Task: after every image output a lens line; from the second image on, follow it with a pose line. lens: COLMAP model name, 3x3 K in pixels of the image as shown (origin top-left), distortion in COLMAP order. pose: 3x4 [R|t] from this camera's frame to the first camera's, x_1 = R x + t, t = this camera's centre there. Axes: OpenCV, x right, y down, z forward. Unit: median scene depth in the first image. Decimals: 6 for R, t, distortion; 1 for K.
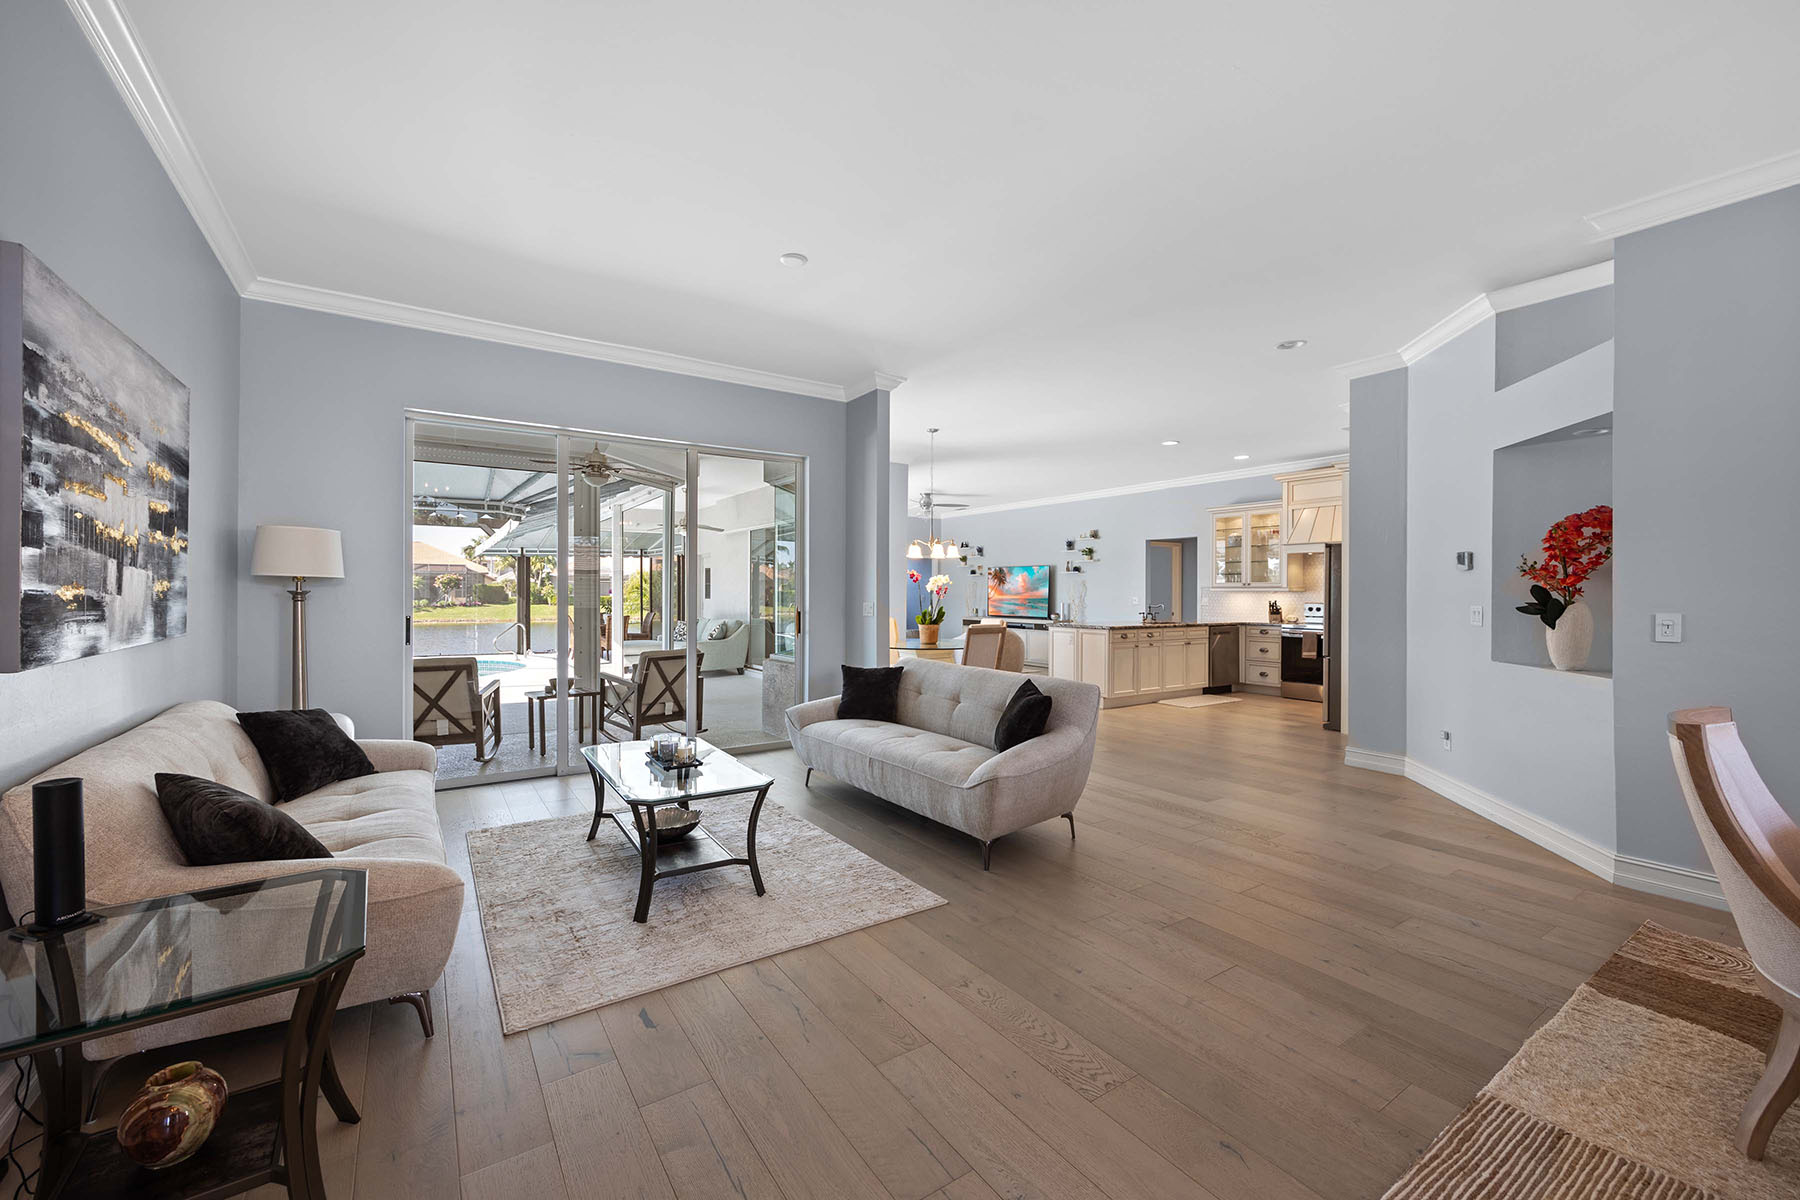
lens RADIAL K [[724.3, 0, 897.6], [0, 724.3, 595.3], [0, 0, 1]] dist [-0.001073, -0.000550]
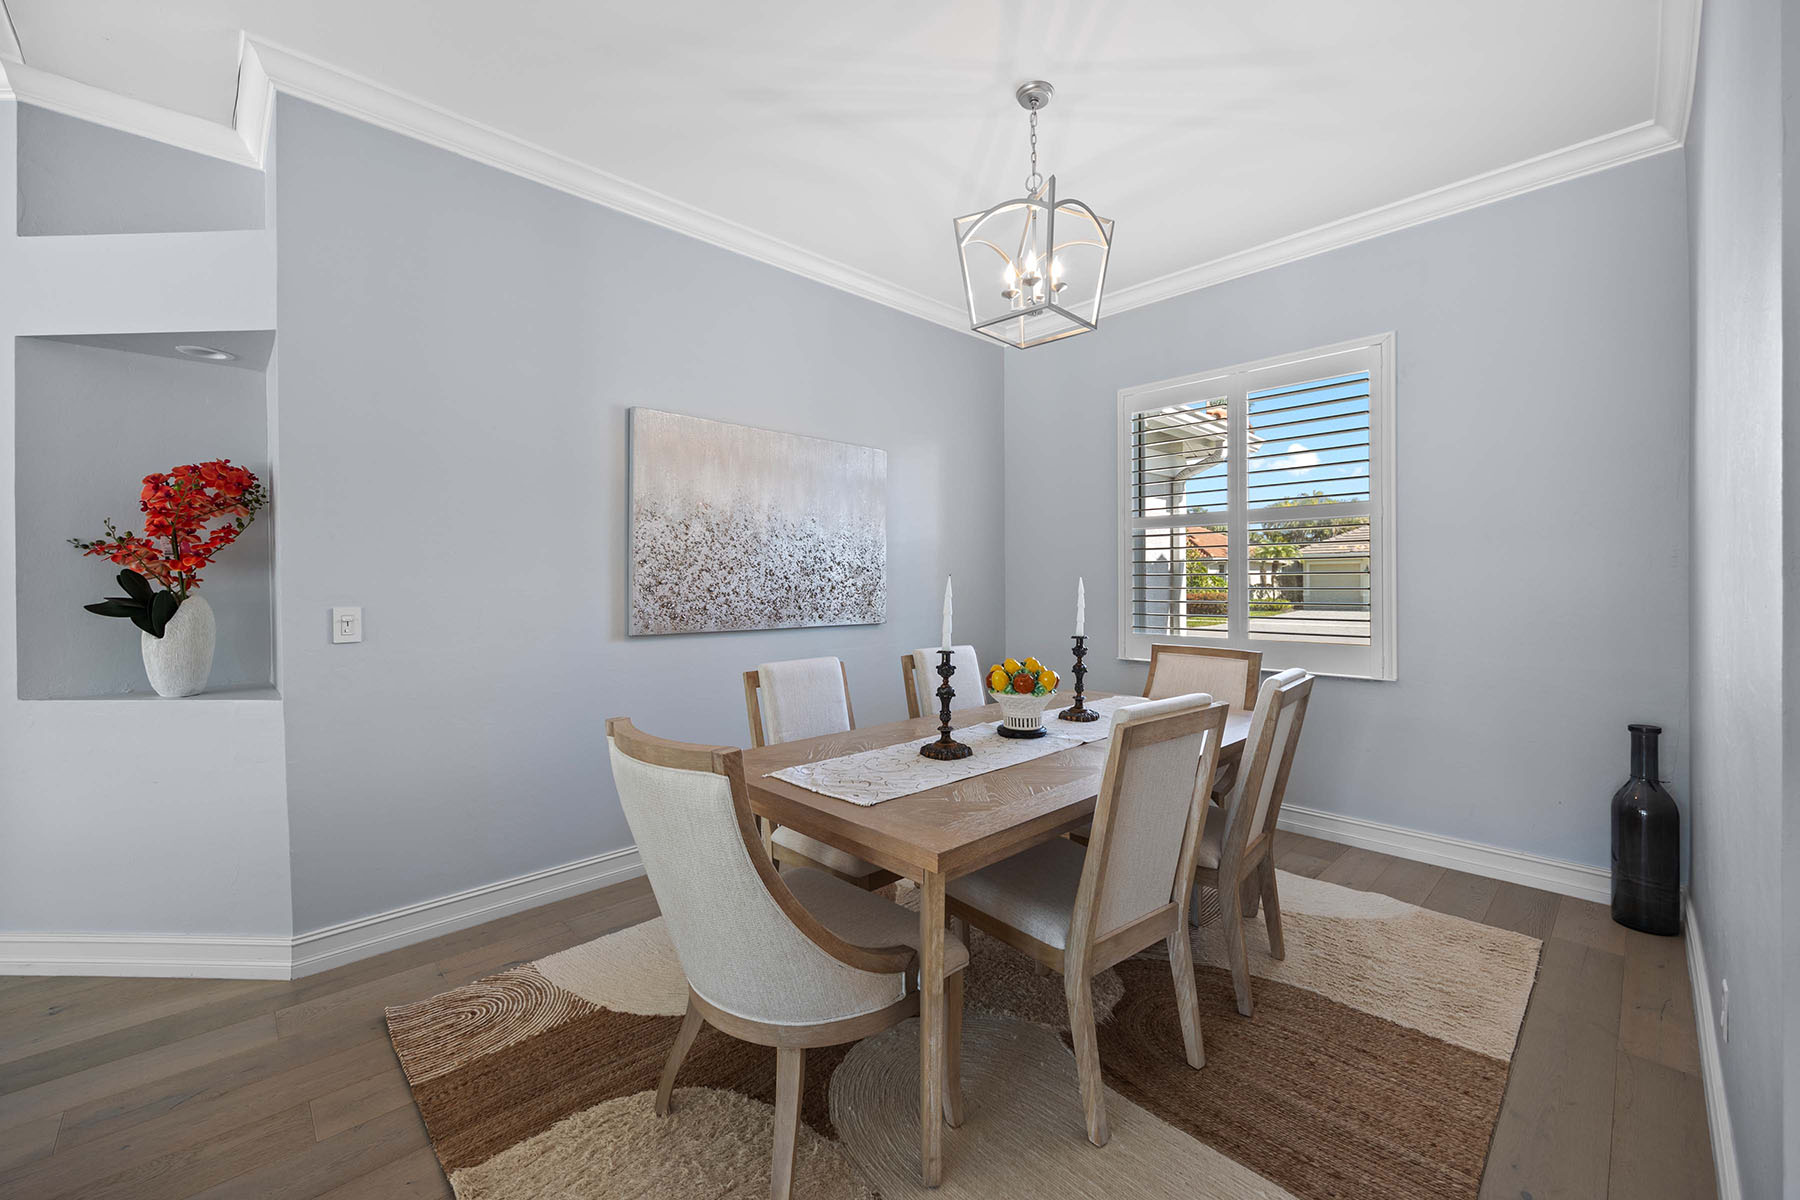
lens RADIAL K [[724.3, 0, 902.5], [0, 724.3, 583.7], [0, 0, 1]] dist [-0.001073, -0.000550]
pose [[-0.171179, -0.007829, 0.985209, 0.118957], [0.007676, 0.999927, 0.009280, -0.001948], [-0.985210, 0.009151, -0.171107, 0.361784]]
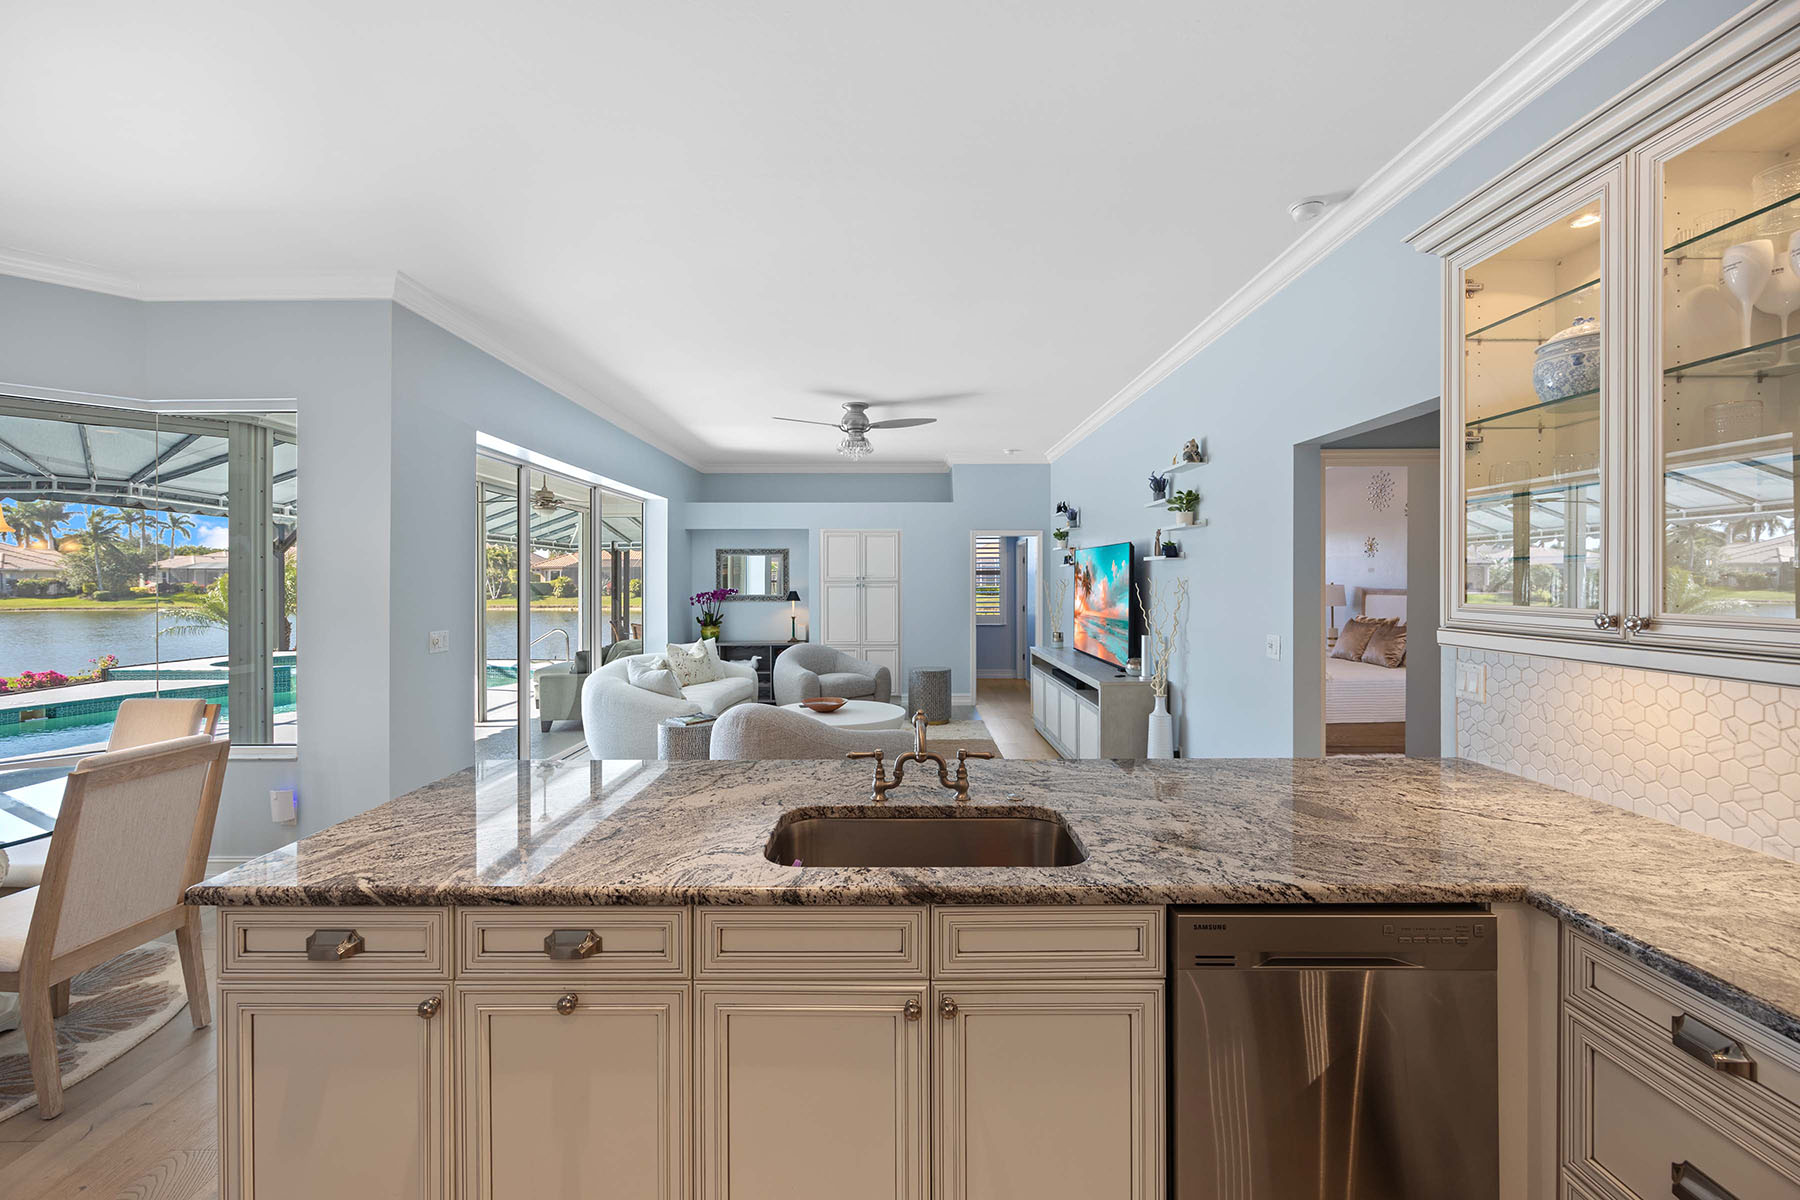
lens RADIAL K [[724.3, 0, 898.7], [0, 724.3, 586.1], [0, 0, 1]] dist [-0.001073, -0.000550]
pose [[0.826818, -0.000036, -0.562469, 0.930760], [0.002701, 0.999989, 0.003906, -0.050215], [0.562463, -0.004748, 0.826809, 1.643705]]
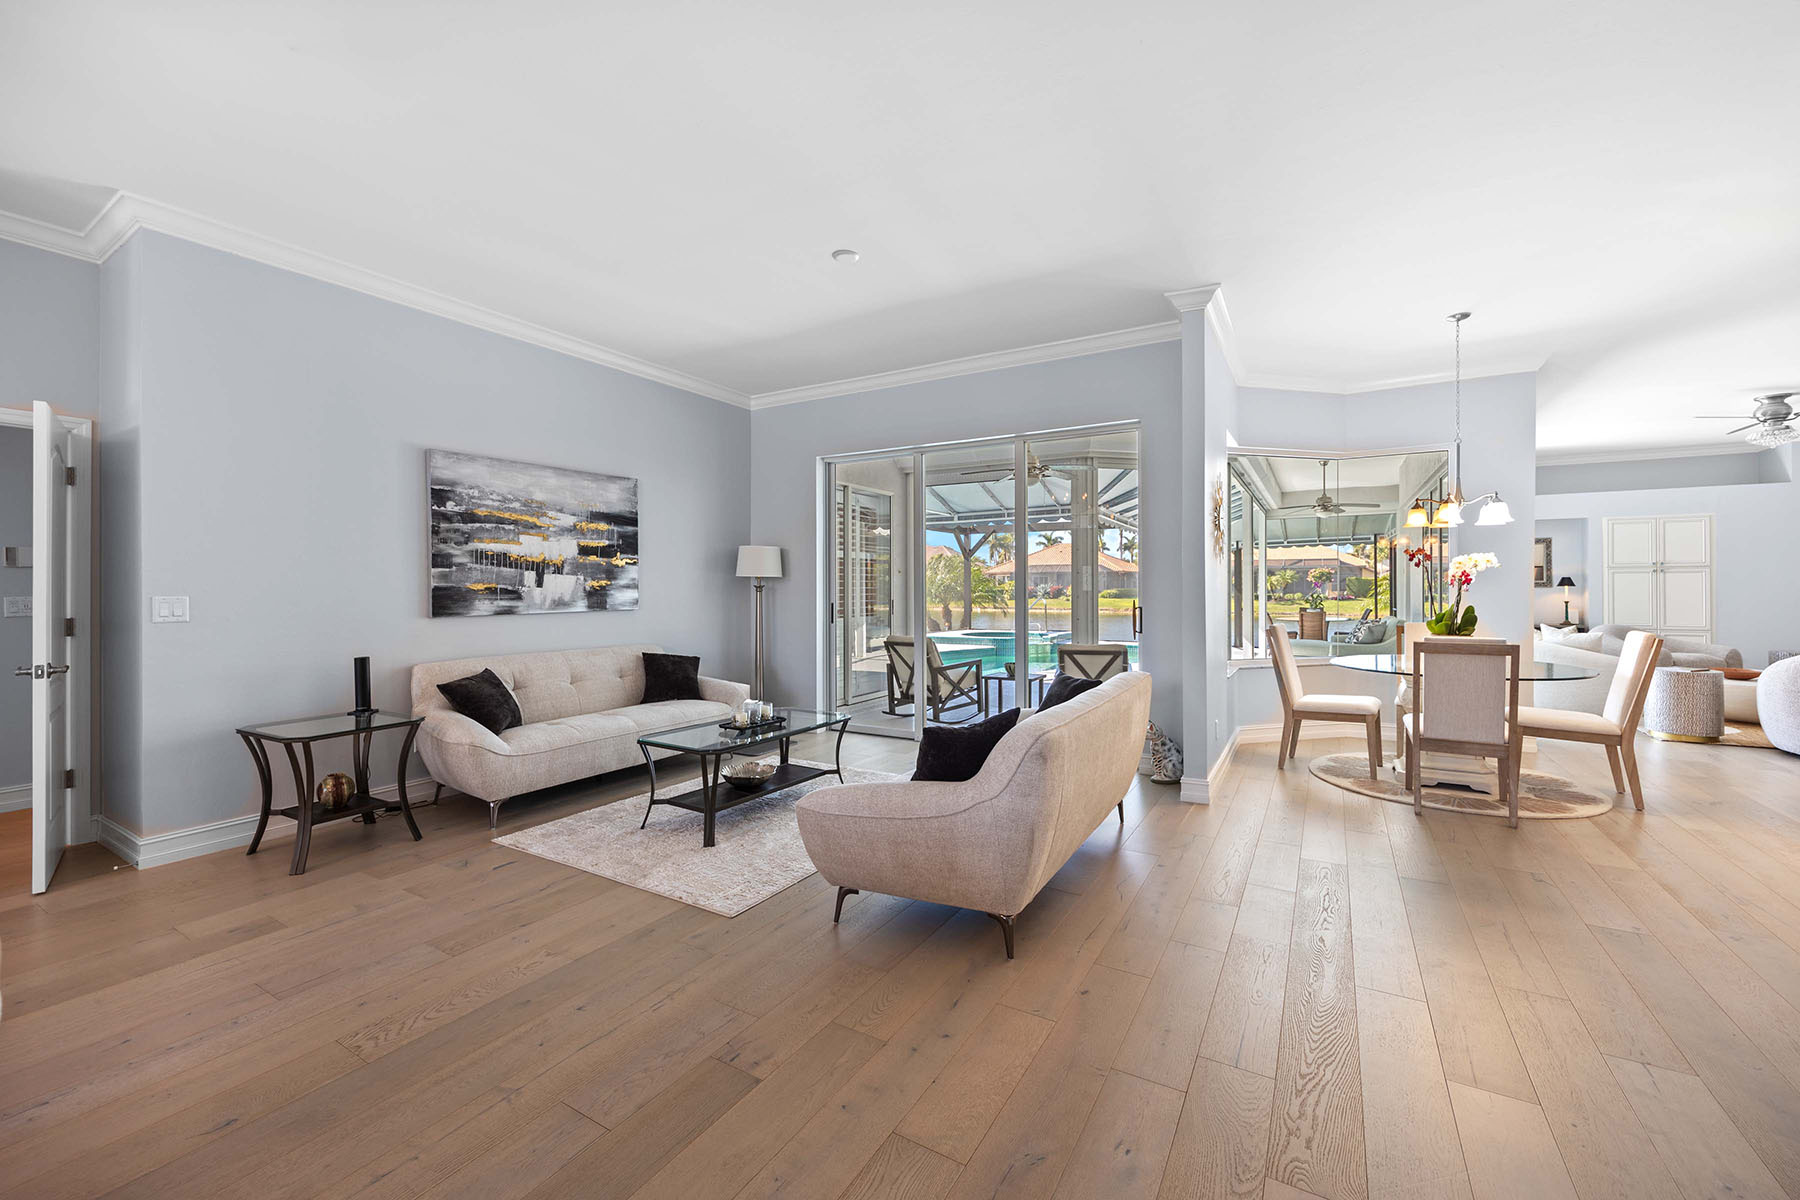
lens RADIAL K [[724.3, 0, 897.5], [0, 724.3, 578.0], [0, 0, 1]] dist [-0.001073, -0.000550]
pose [[0.424730, -0.014453, -0.905205, 0.663859], [0.000336, 0.999875, -0.015807, 0.002917], [0.905320, 0.006409, 0.424681, 0.525536]]
